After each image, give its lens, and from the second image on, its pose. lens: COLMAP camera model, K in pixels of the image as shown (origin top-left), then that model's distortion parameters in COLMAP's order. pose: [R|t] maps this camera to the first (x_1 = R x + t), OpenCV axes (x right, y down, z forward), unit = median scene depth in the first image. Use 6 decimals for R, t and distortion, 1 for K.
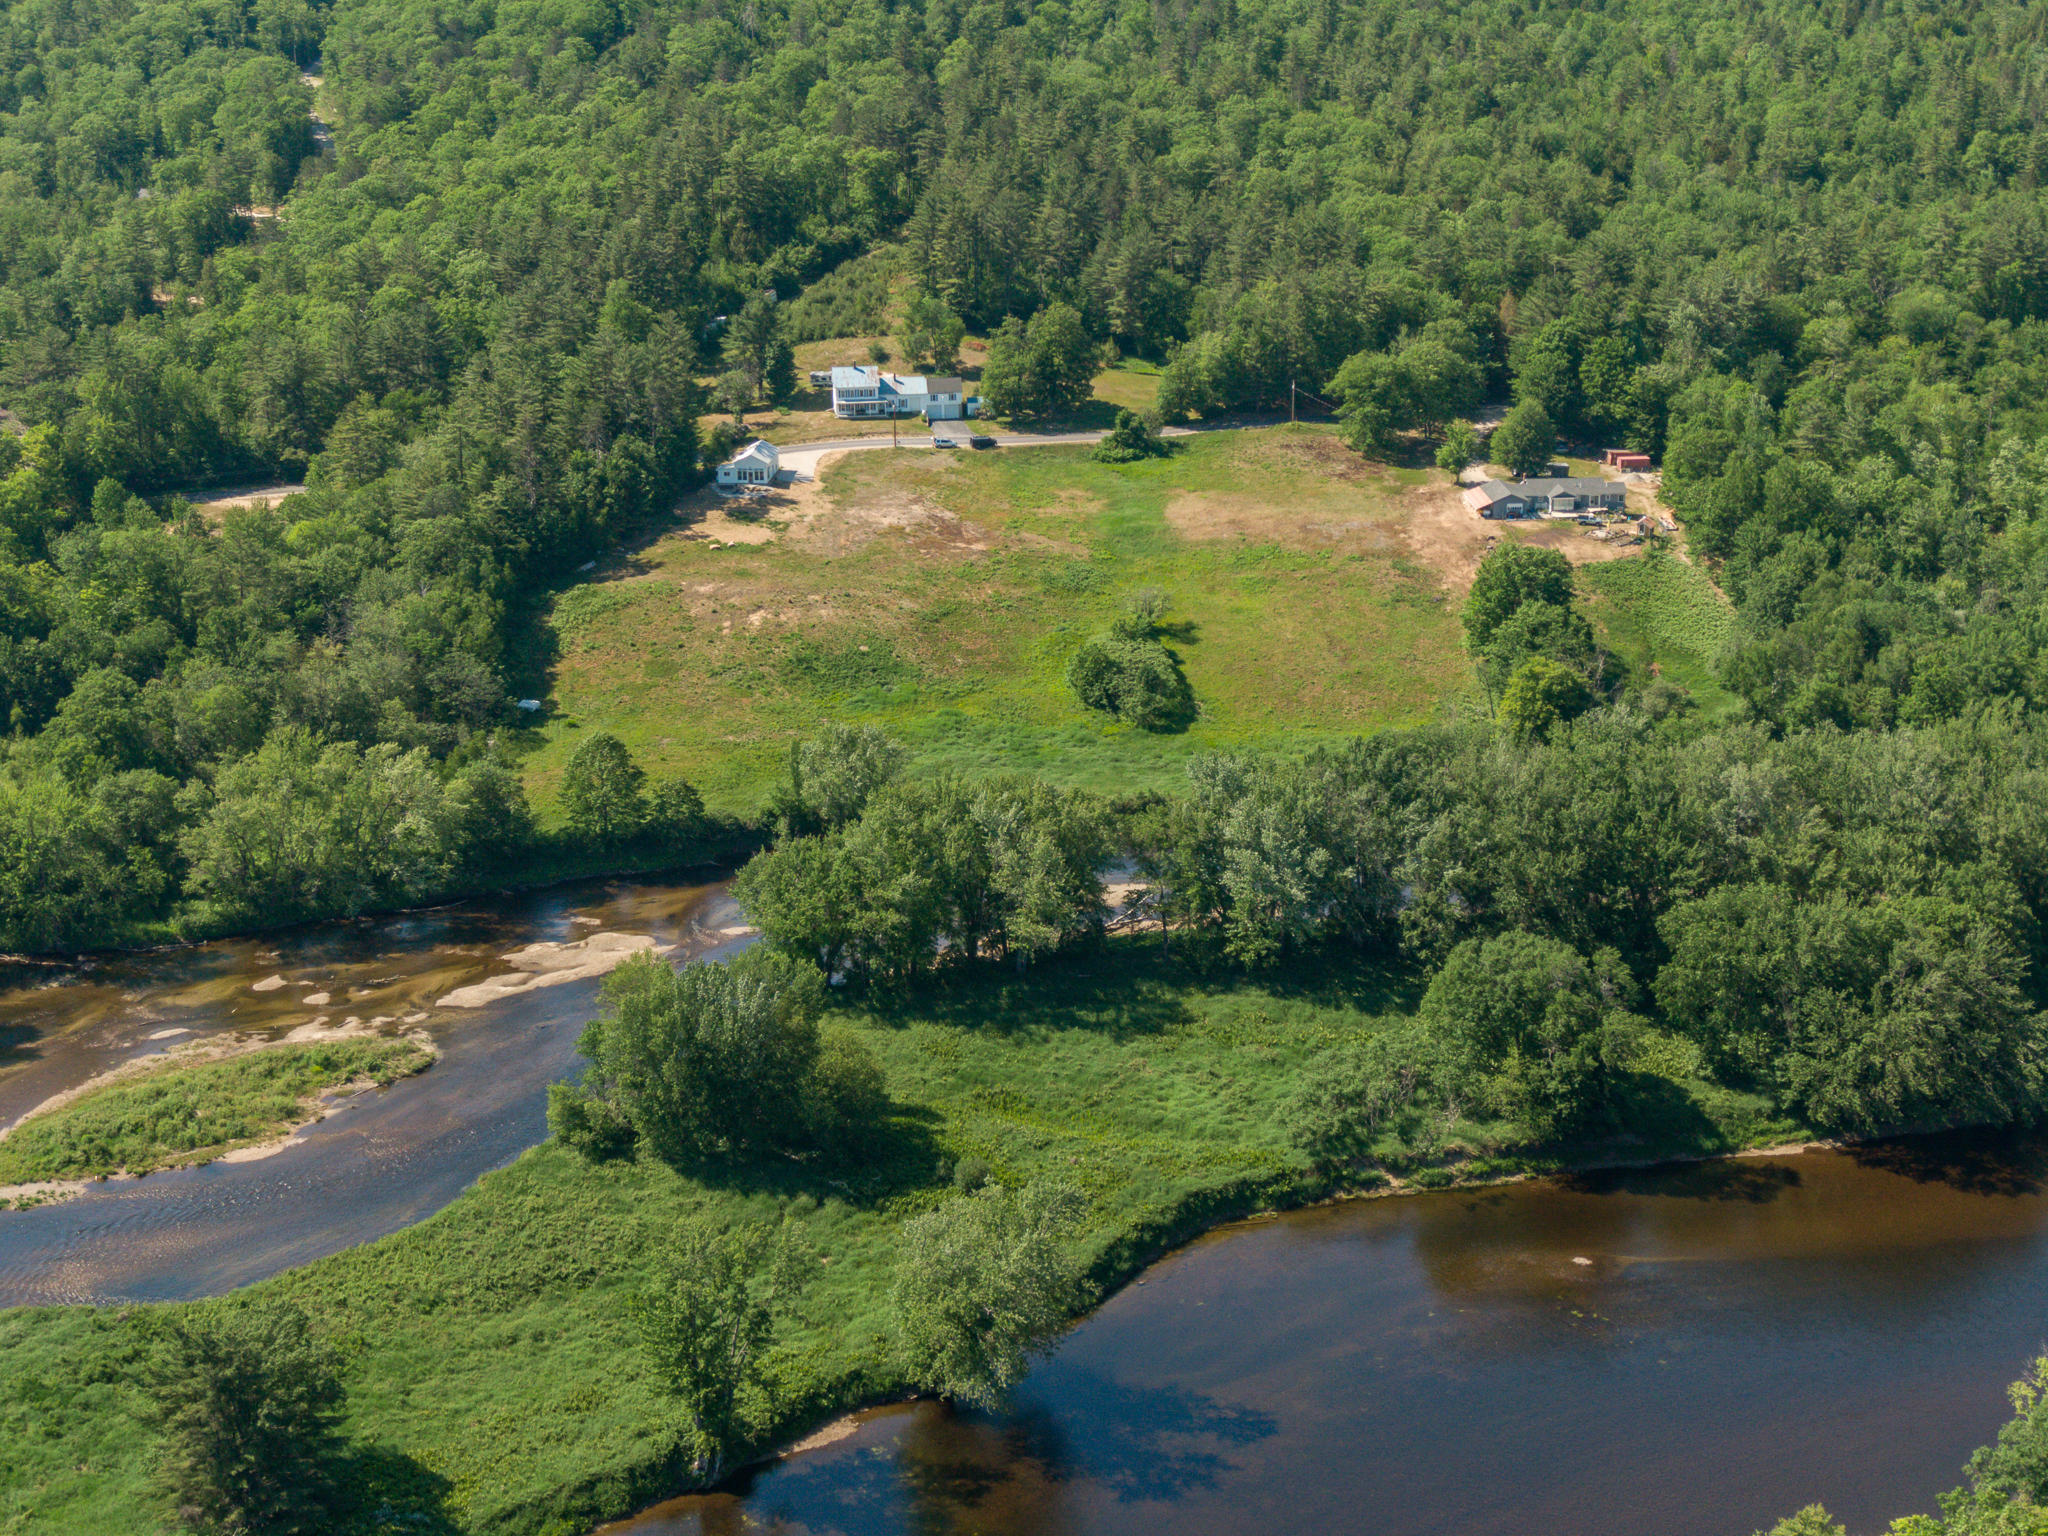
lens RADIAL K [[1662.3, 0, 1024.0], [0, 1662.3, 768.0], [0, 0, 1]] dist [0.007630, -0.016709]
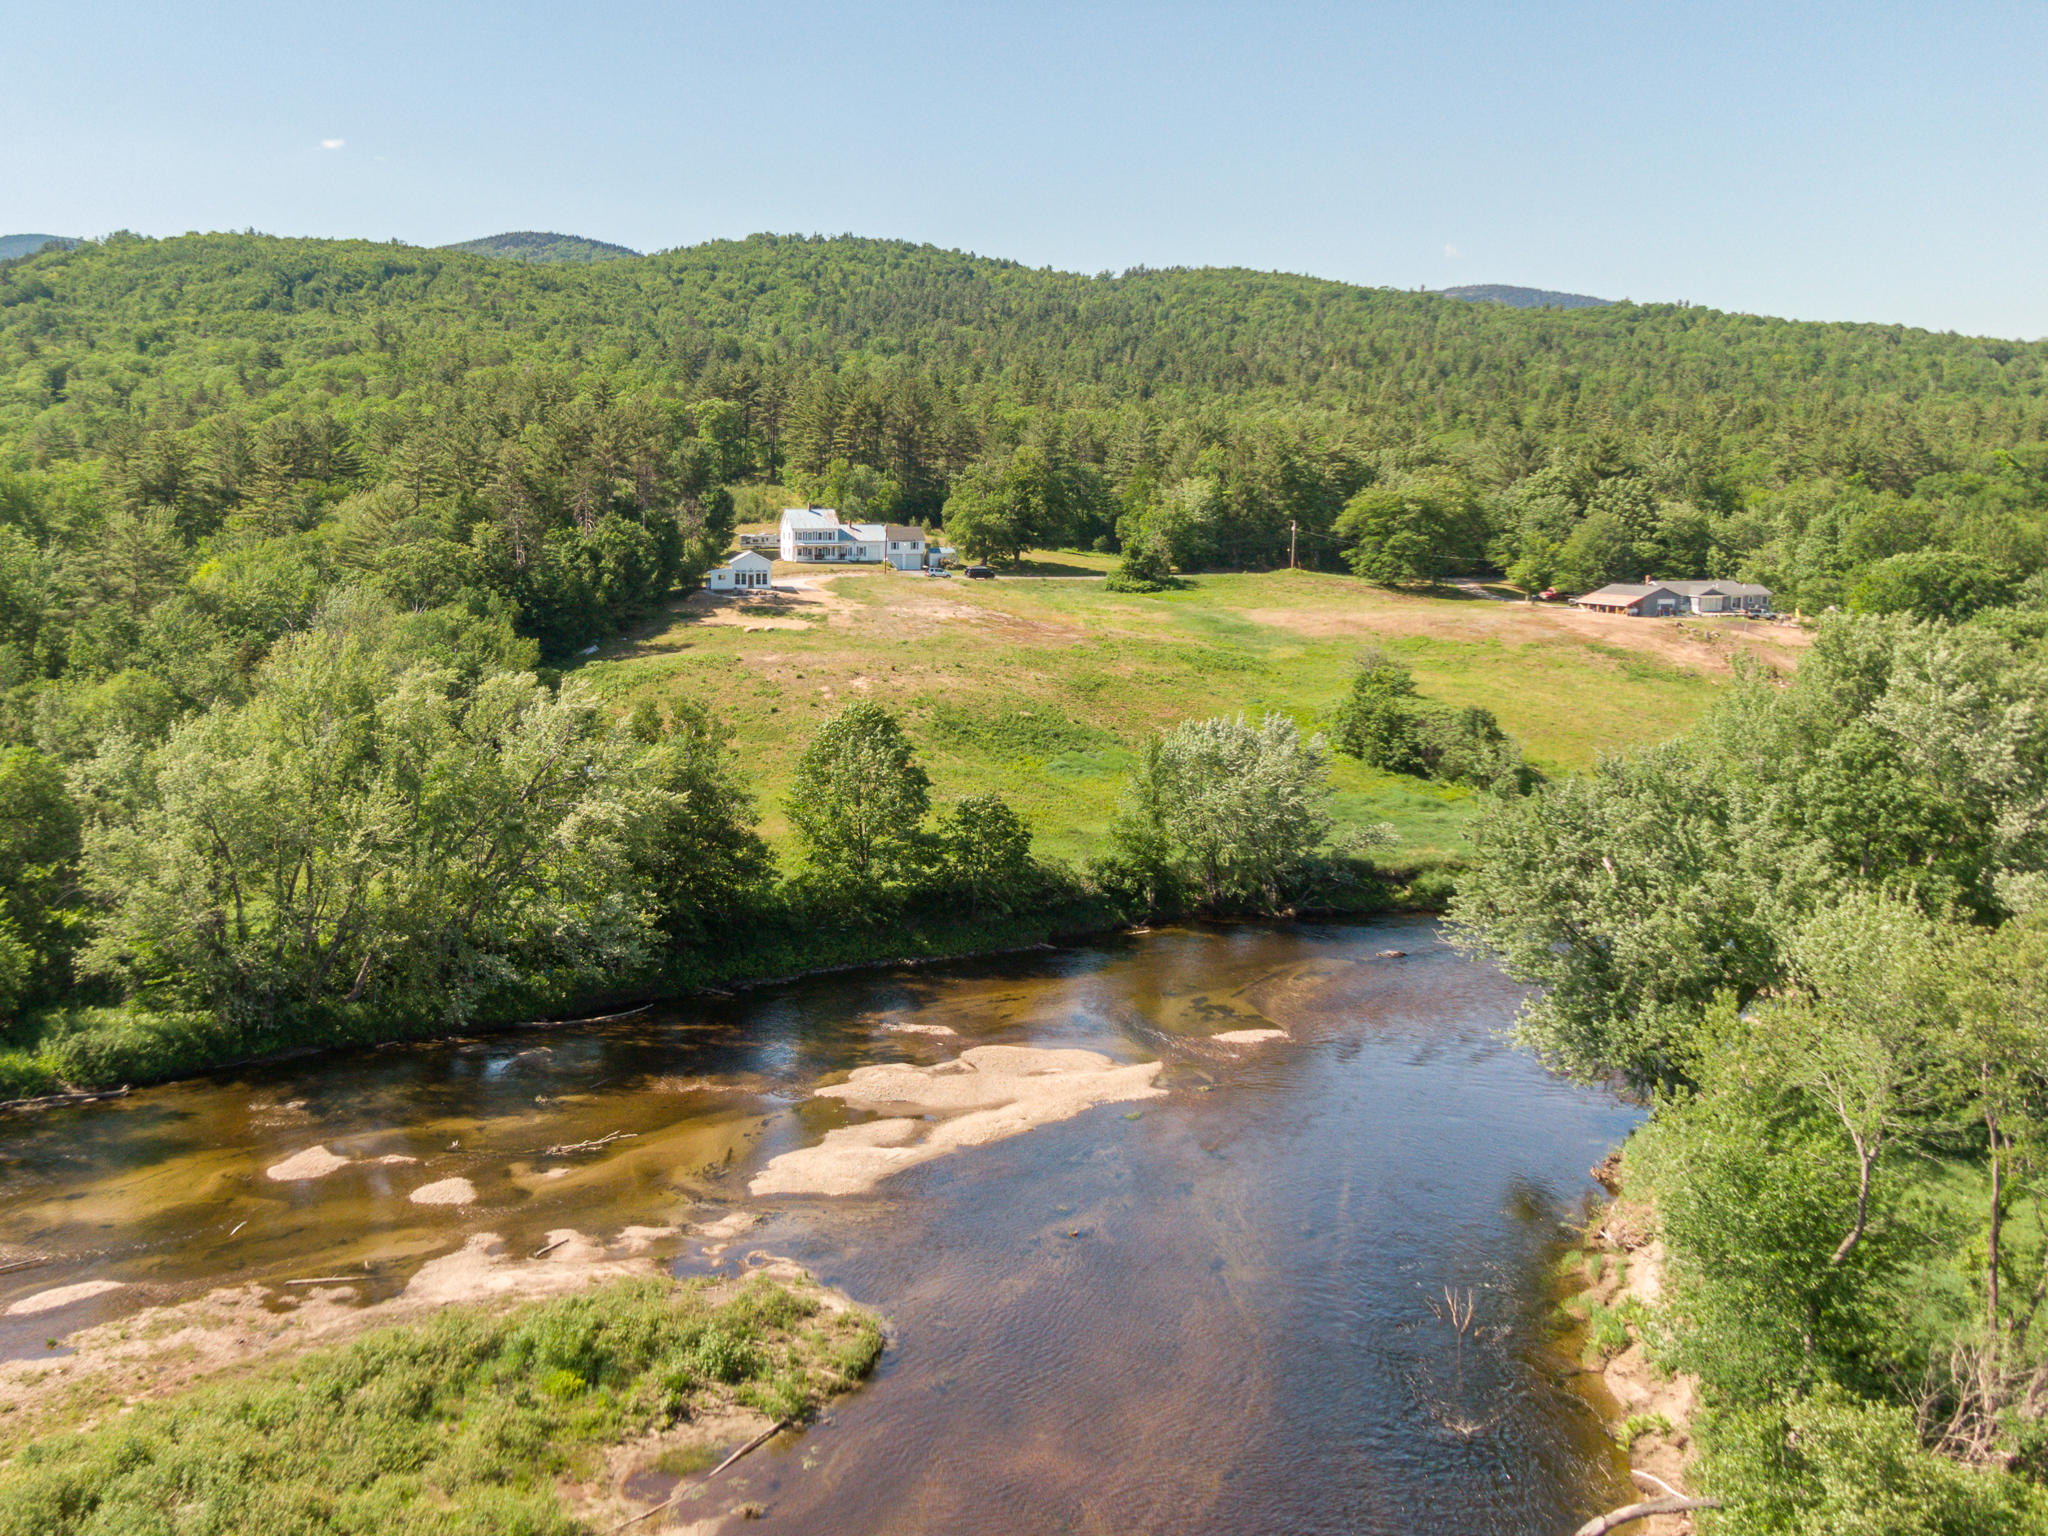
lens RADIAL K [[1662.3, 0, 1024.0], [0, 1662.3, 768.0], [0, 0, 1]] dist [0.007630, -0.016709]
pose [[0.995512, -0.020289, 0.092434, -0.311088], [0.032924, 0.989984, -0.137288, 0.094318], [-0.088723, 0.139715, 0.986209, 0.562236]]
